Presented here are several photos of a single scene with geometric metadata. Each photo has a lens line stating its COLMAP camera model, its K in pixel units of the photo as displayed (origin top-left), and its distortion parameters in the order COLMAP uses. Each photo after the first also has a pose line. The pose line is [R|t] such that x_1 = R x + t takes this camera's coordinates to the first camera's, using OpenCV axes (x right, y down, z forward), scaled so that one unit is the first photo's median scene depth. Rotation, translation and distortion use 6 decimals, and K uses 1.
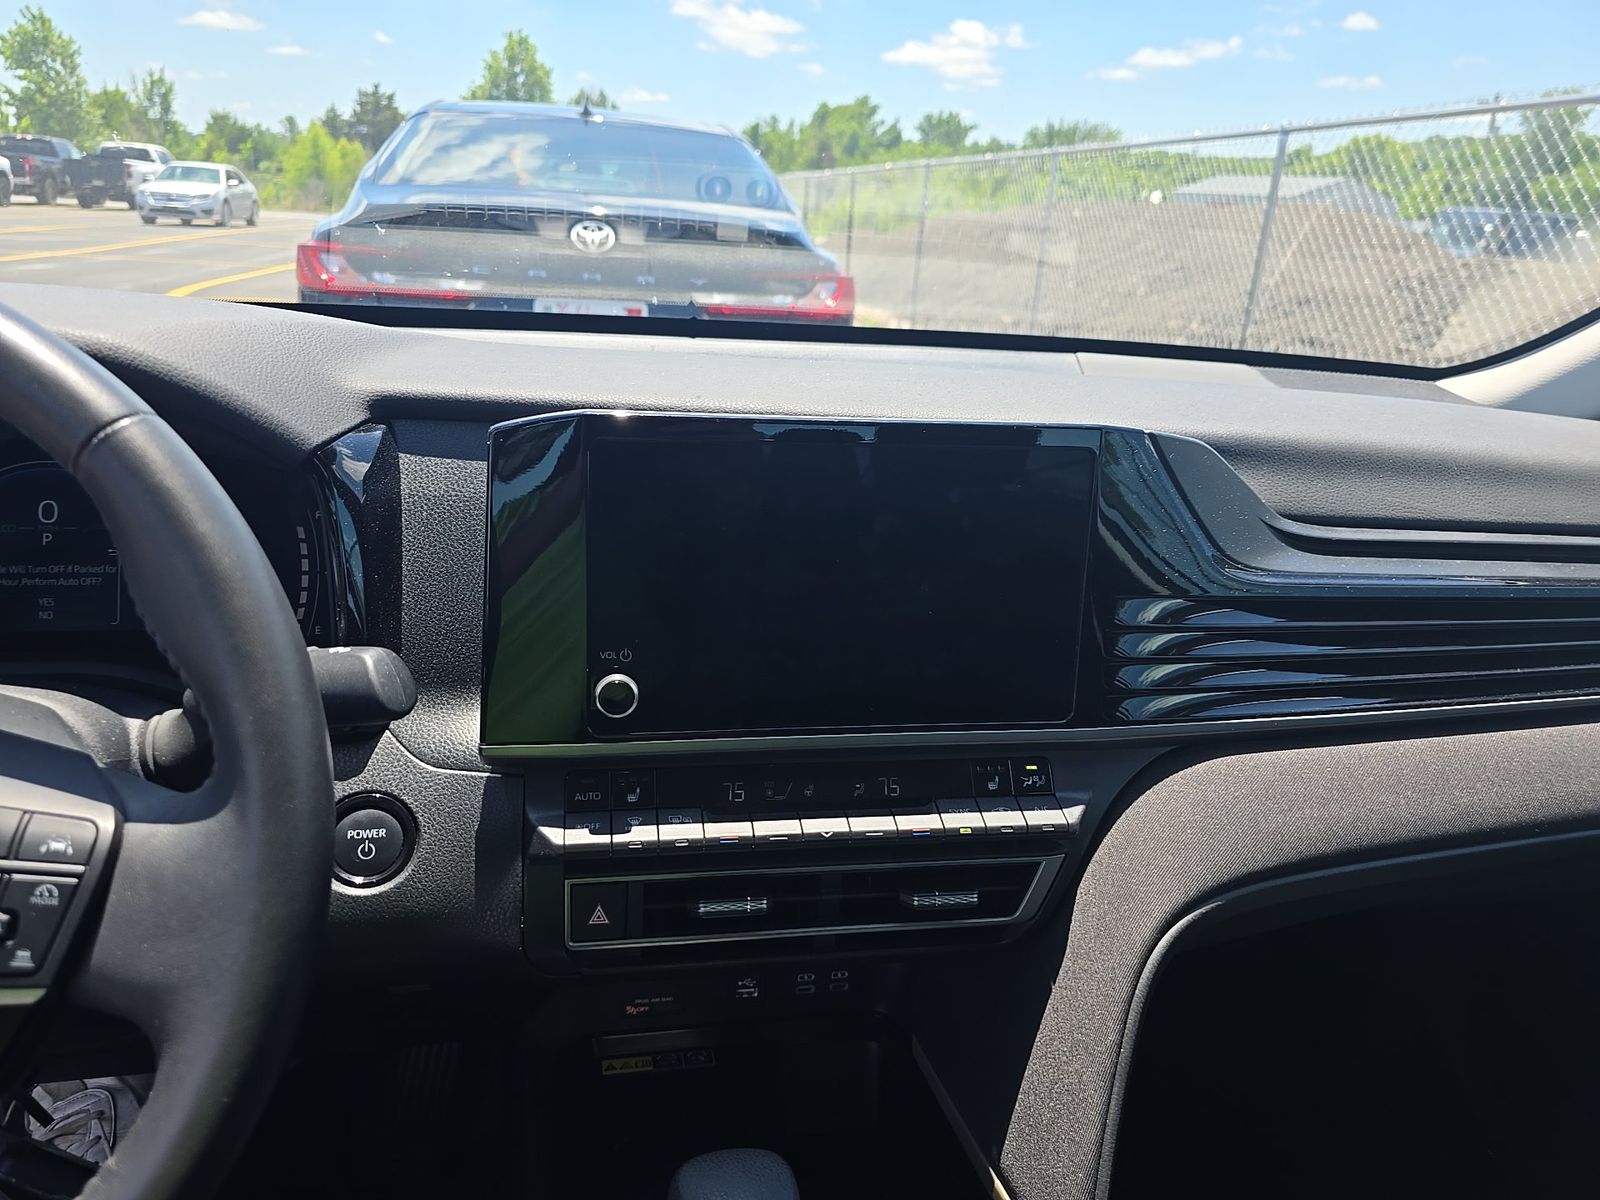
lens RADIAL K [[1120.6, 0, 797.7], [0, 1120.6, 593.0], [0, 0, 1]] dist [0.048623, -0.053395]
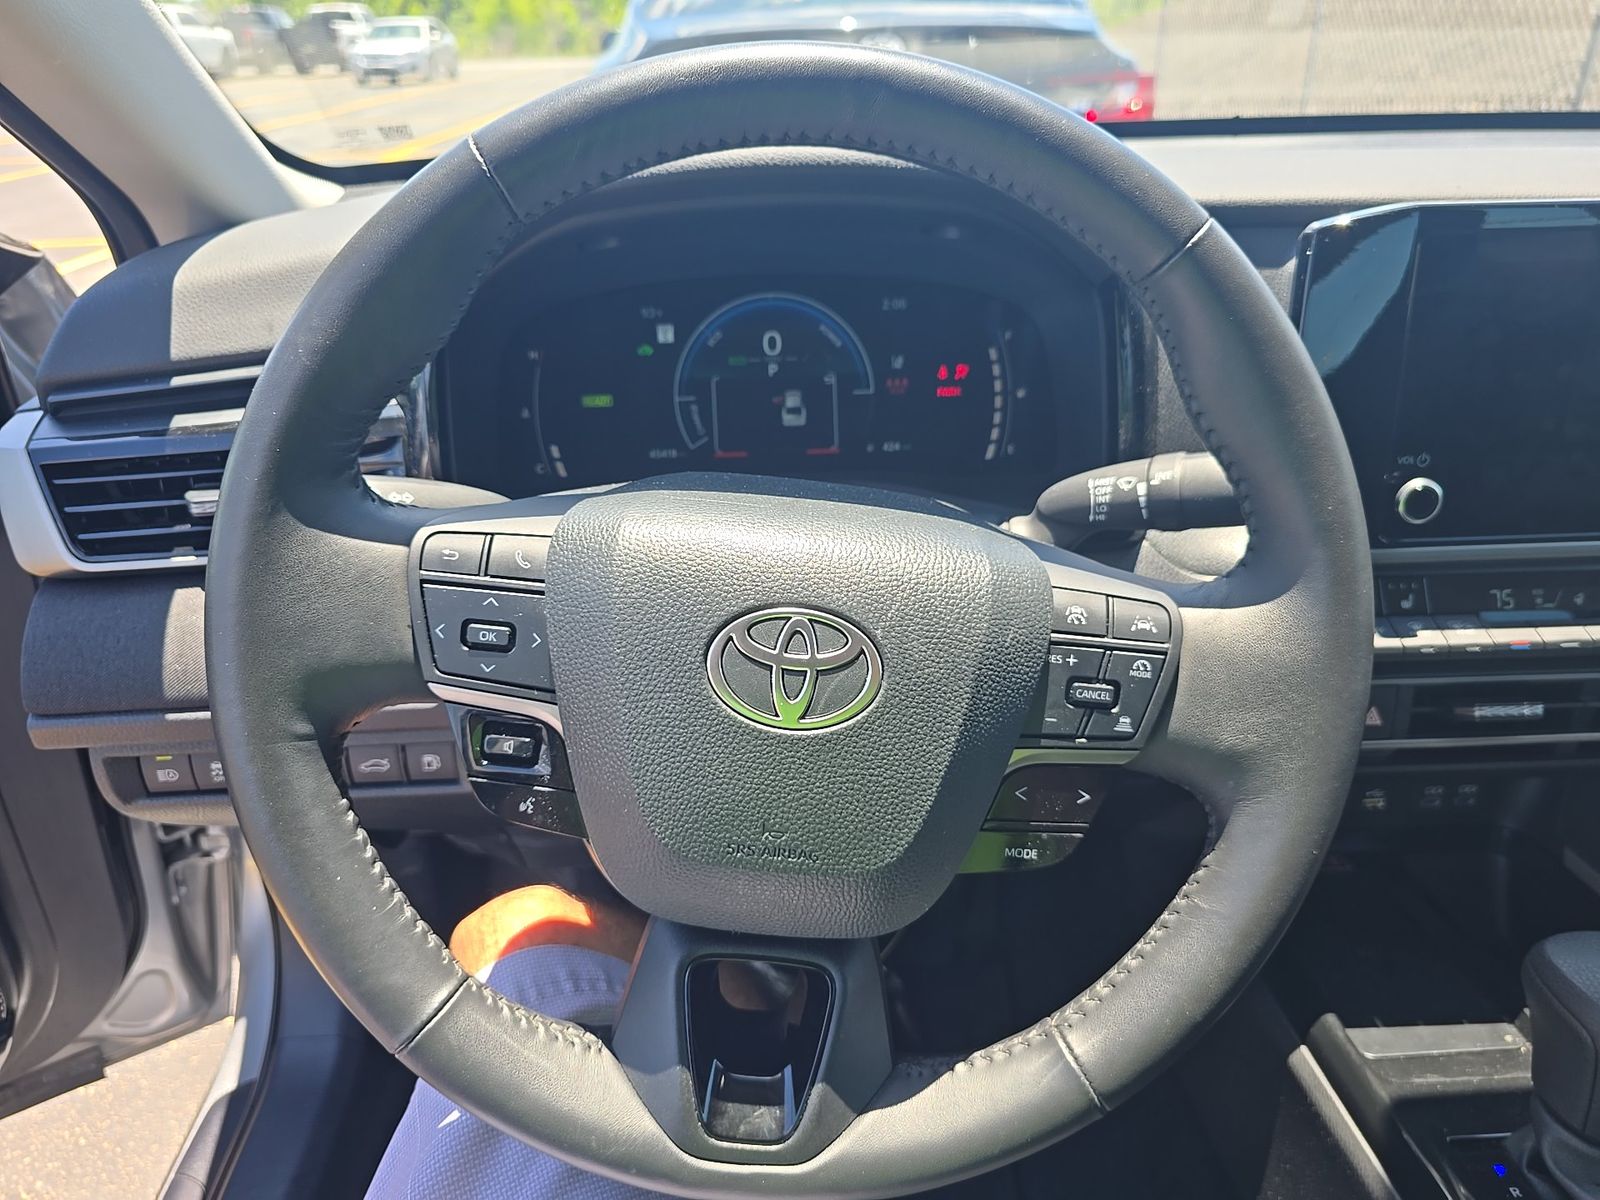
lens RADIAL K [[1120.6, 0, 797.7], [0, 1120.6, 593.0], [0, 0, 1]] dist [0.048623, -0.053395]
pose [[0.983078, -0.001522, -0.183184, -0.507656], [0.027017, 0.990235, 0.136765, 0.020573], [0.181187, -0.139400, 0.973519, -0.081968]]
